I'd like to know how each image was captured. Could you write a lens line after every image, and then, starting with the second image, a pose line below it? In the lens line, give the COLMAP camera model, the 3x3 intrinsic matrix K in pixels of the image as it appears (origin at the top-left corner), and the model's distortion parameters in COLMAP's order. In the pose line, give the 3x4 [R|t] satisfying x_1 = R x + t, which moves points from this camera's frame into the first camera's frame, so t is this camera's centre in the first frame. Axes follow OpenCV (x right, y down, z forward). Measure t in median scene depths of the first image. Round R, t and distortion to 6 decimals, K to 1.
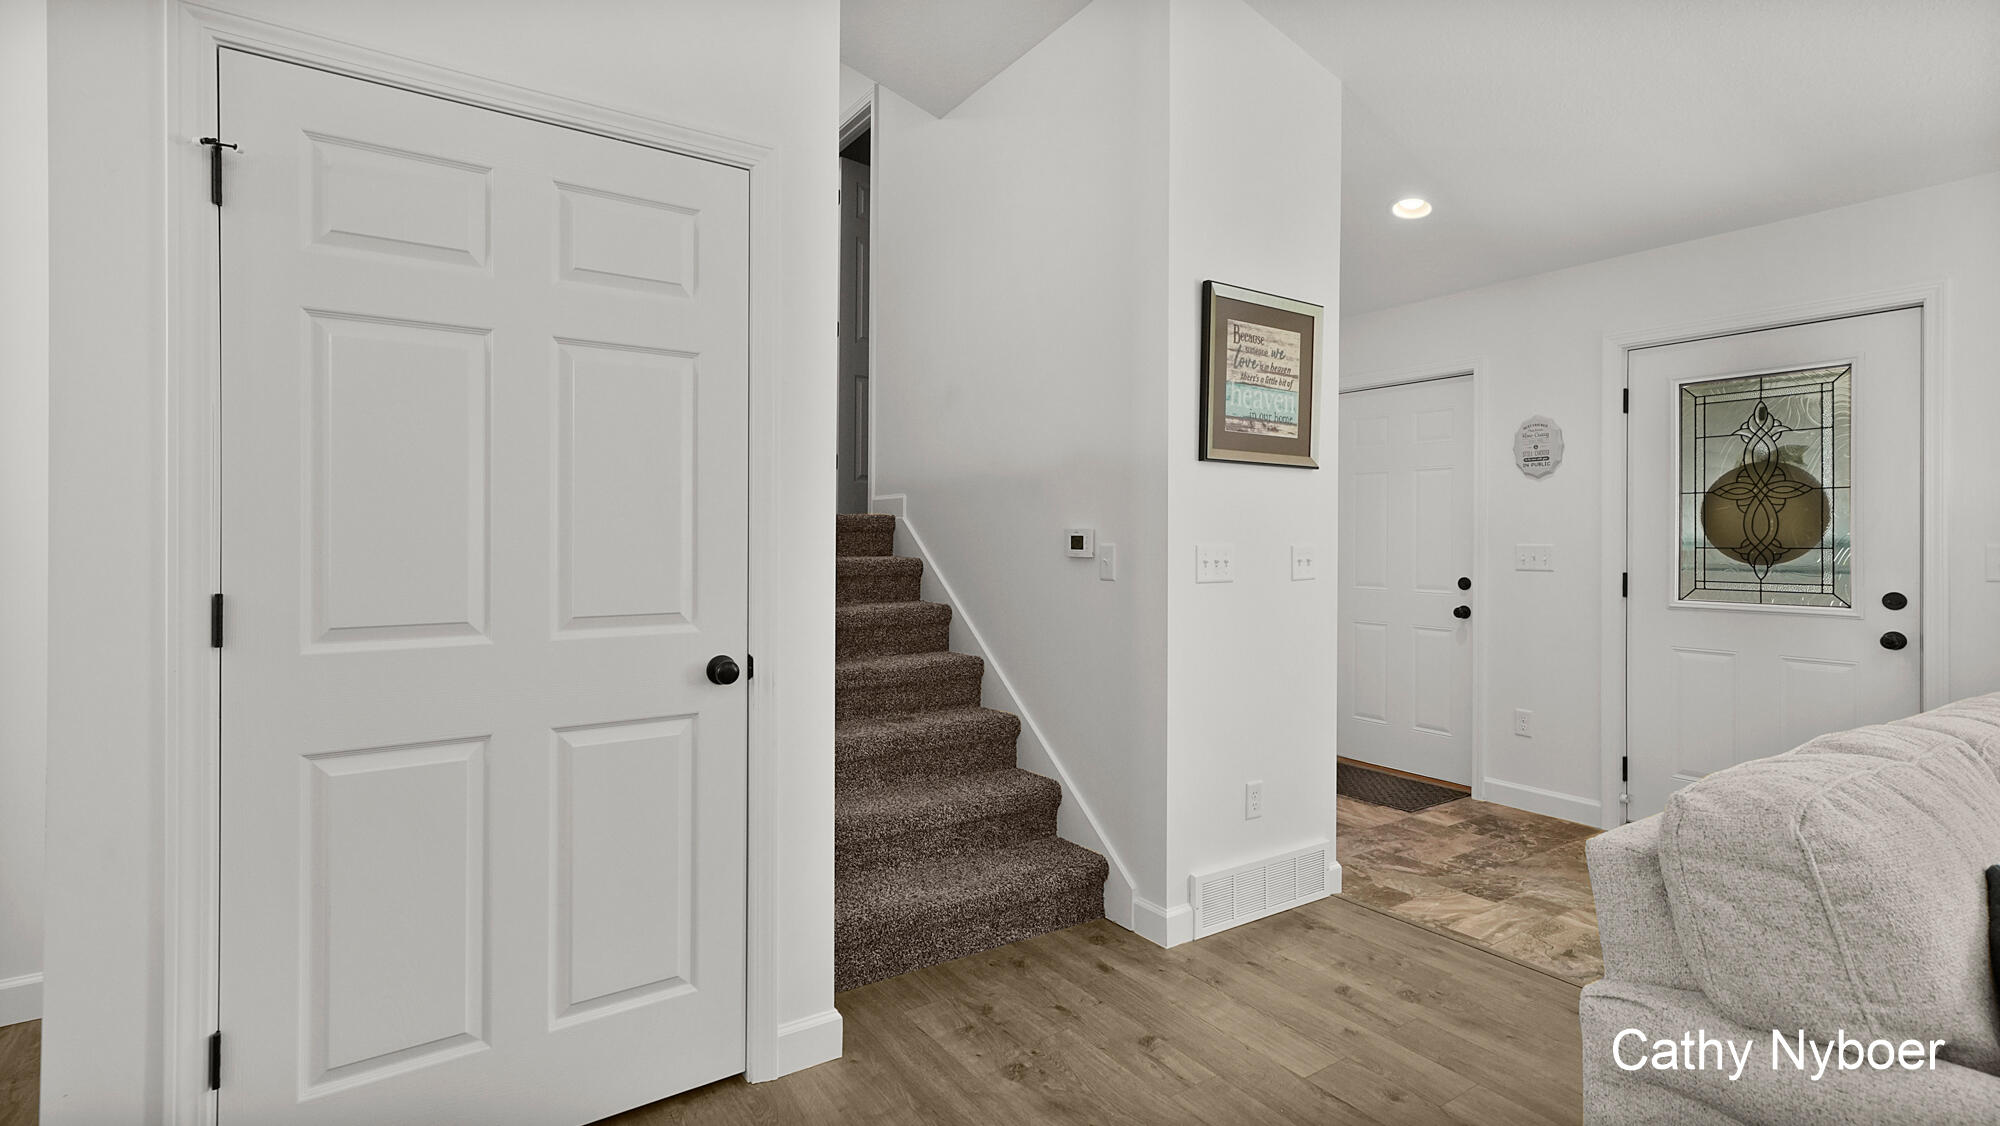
lens RADIAL K [[956.5, 0, 1006.6], [0, 956.5, 535.0], [0, 0, 1]] dist [0.000991, 0.001507]
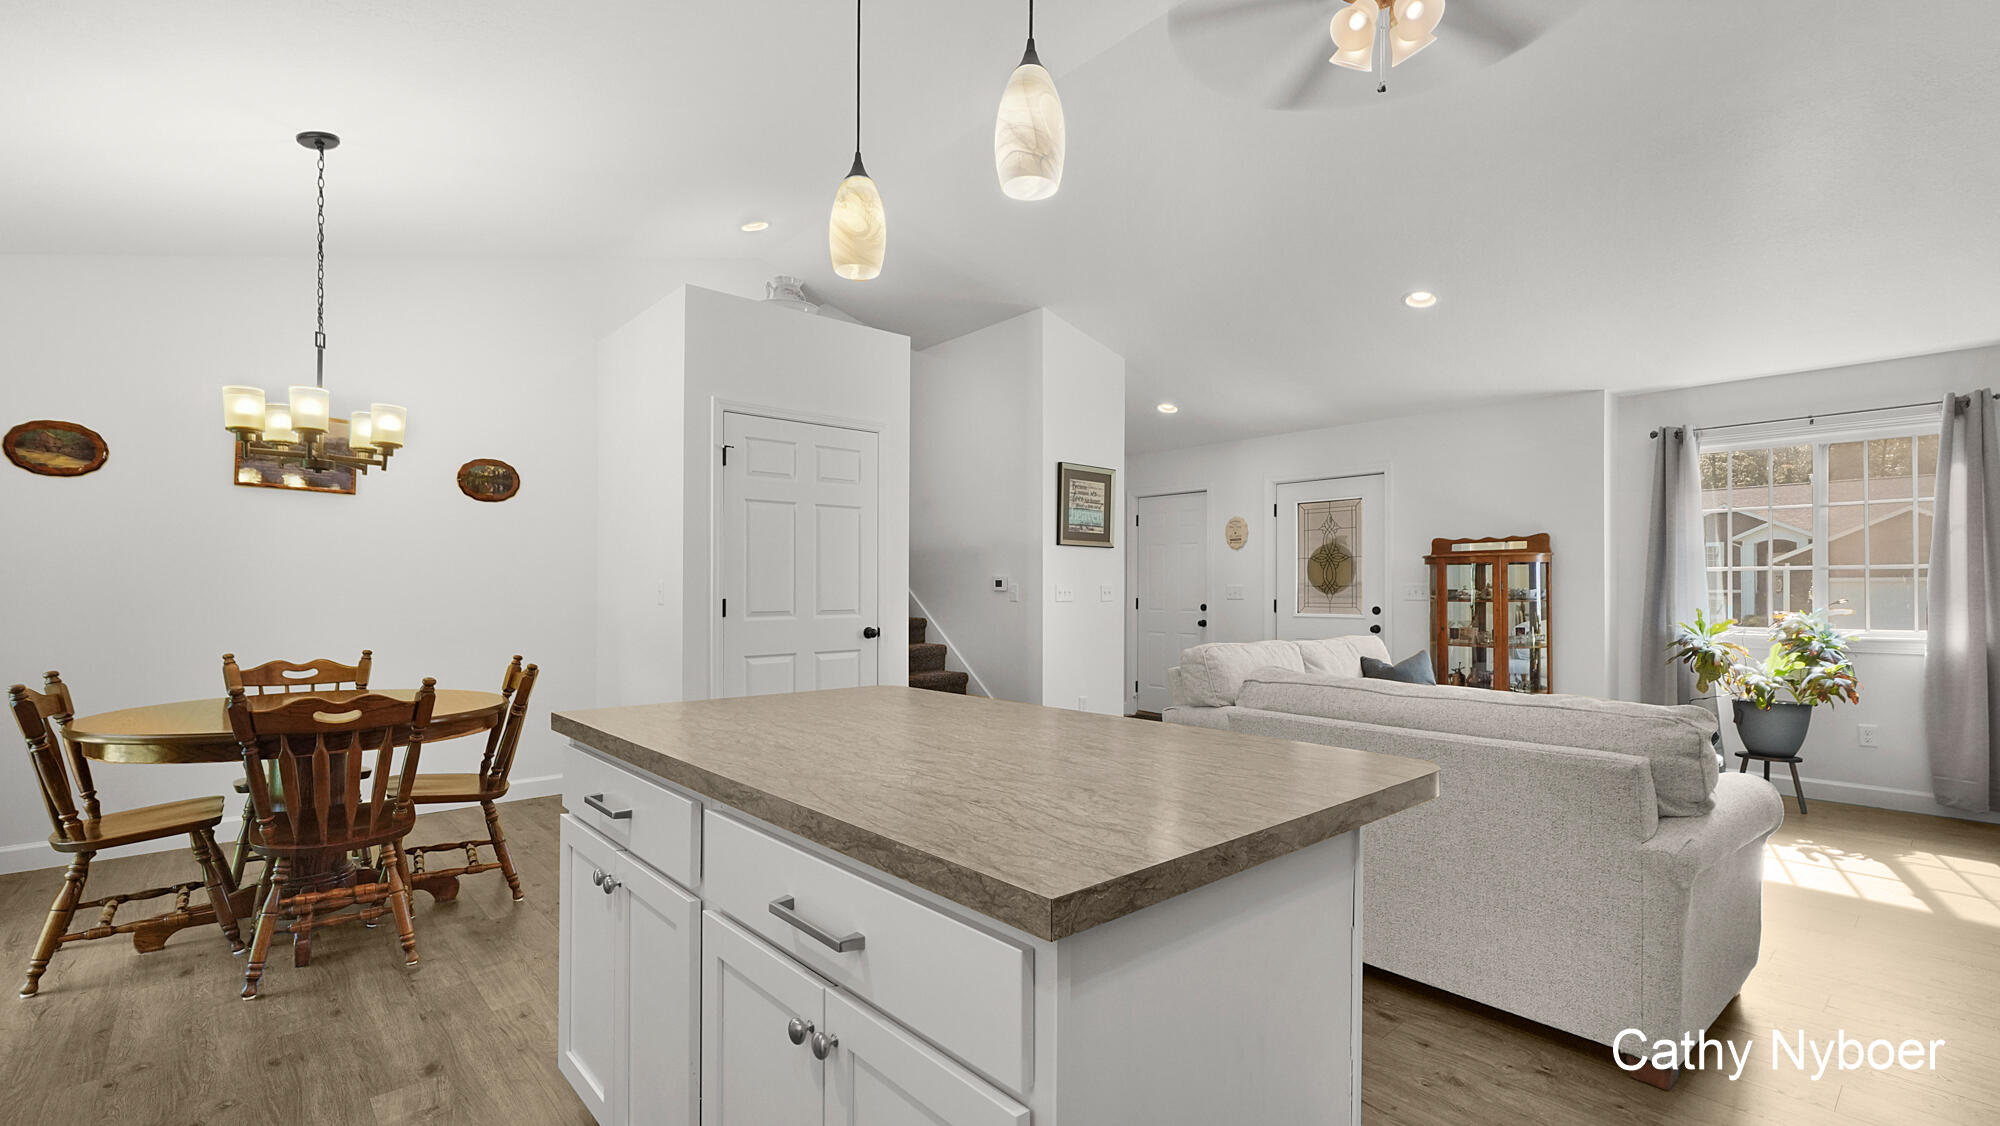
lens RADIAL K [[870.3, 0, 1003.7], [0, 870.3, 578.5], [0, 0, 1]] dist [0.002480, 0.000358]
pose [[0.991524, -0.000400, 0.129923, -0.152437], [0.001033, 0.999988, -0.004800, 0.005914], [-0.129920, 0.004893, 0.991512, -0.823007]]
